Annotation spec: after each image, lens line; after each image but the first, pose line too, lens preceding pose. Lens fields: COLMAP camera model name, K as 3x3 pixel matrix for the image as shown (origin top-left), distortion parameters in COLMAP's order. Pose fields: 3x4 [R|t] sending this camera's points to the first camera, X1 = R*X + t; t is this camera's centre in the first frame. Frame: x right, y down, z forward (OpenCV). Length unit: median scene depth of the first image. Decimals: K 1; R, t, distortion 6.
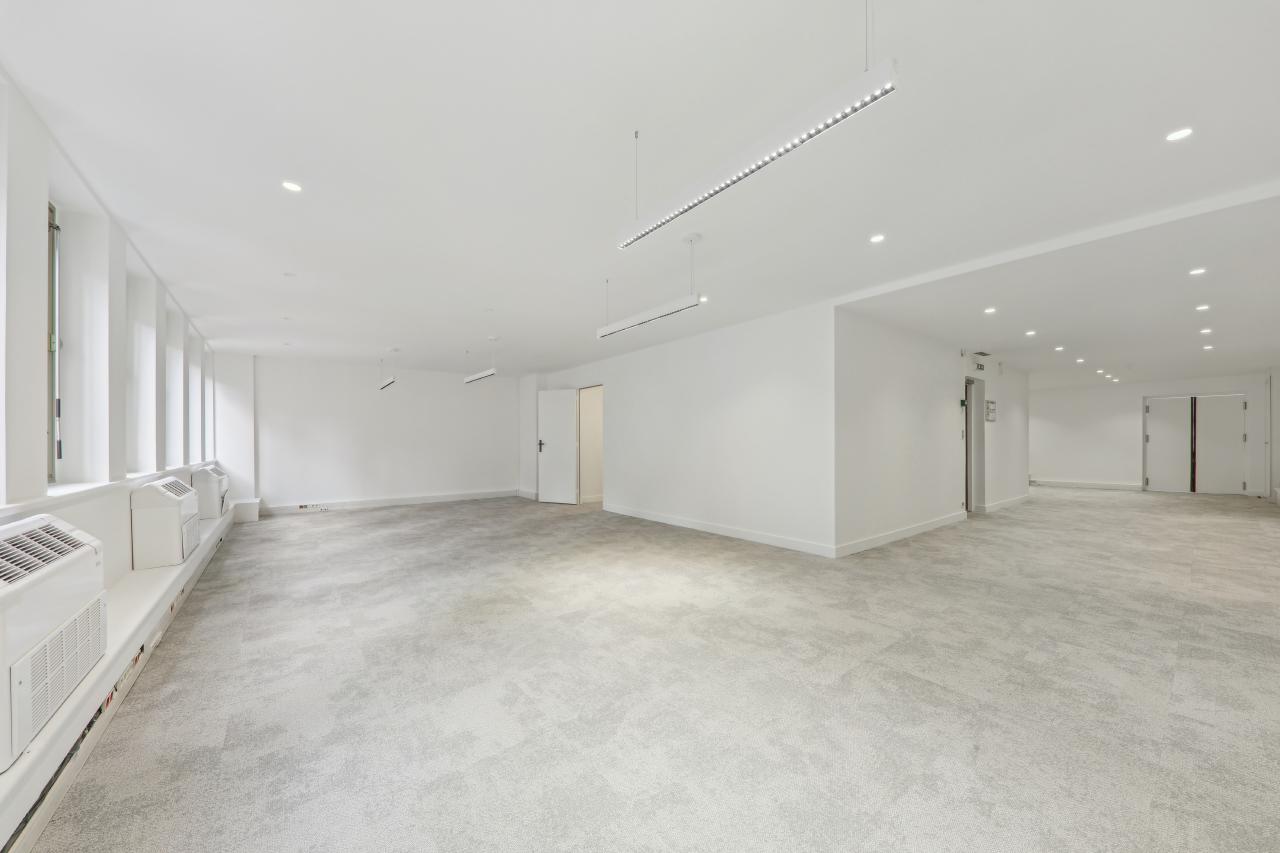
lens RADIAL K [[447.8, 0, 649.0], [0, 447.8, 445.2], [0, 0, 1]] dist [0.016417, -0.006453]
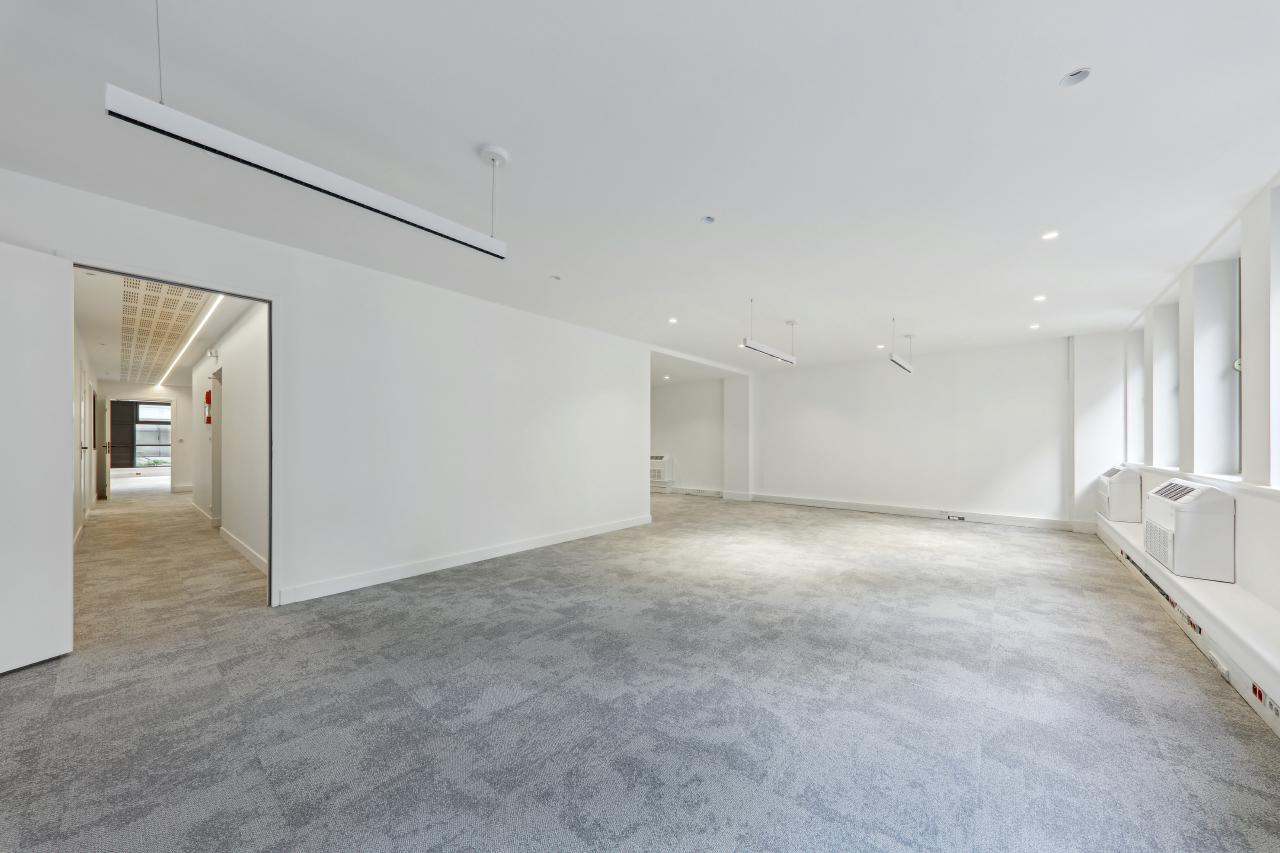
lens RADIAL K [[440.6, 0, 648.0], [0, 440.6, 430.6], [0, 0, 1]] dist [0.014984, -0.004653]
pose [[-0.199283, 0.029985, 0.979483, -1.339653], [0.008604, 0.999547, -0.028849, -0.004493], [-0.979904, 0.002678, -0.199451, 1.749631]]
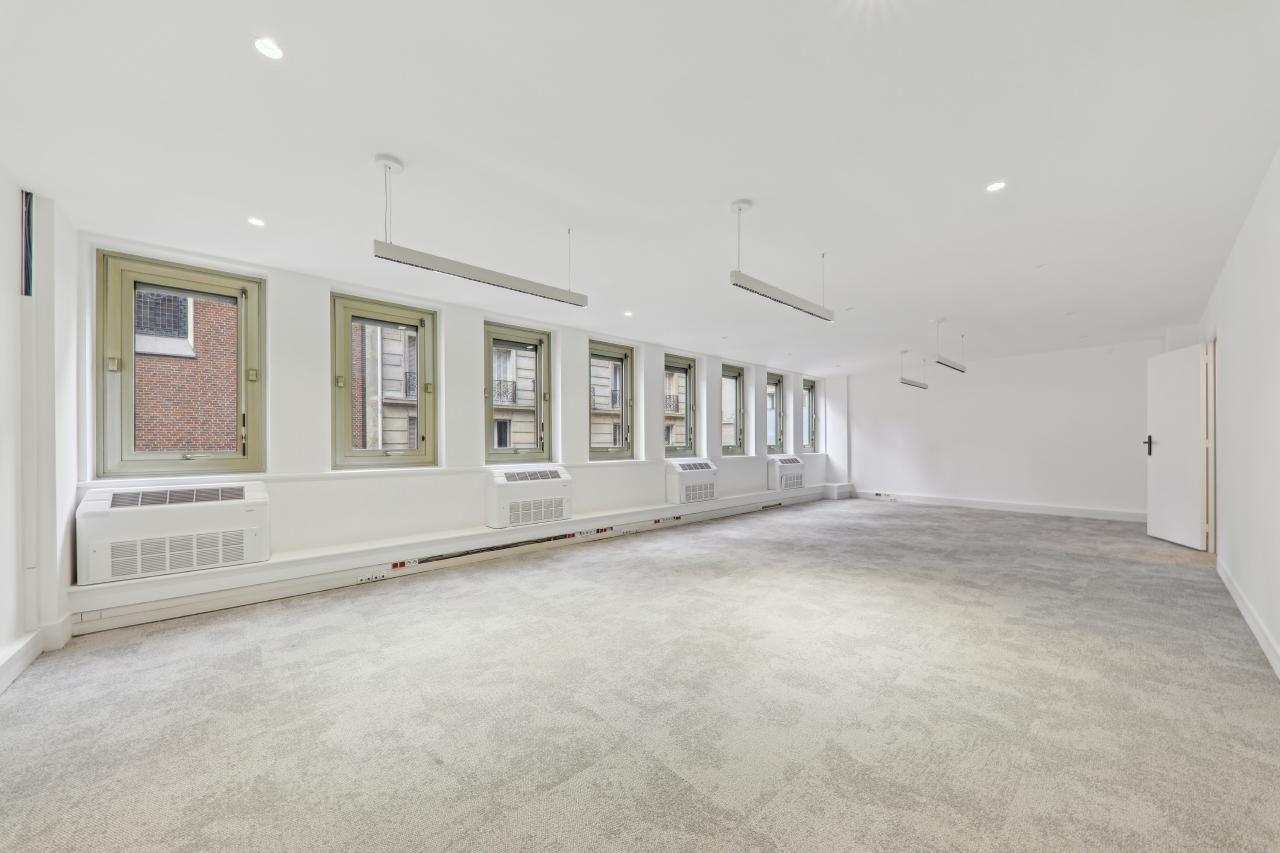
lens RADIAL K [[447.8, 0, 649.0], [0, 447.8, 445.2], [0, 0, 1]] dist [0.016417, -0.006453]
pose [[0.067474, 0.006029, -0.997703, 0.888401], [-0.000580, 0.999982, 0.006004, -0.005534], [0.997721, 0.000174, 0.067477, 0.718130]]
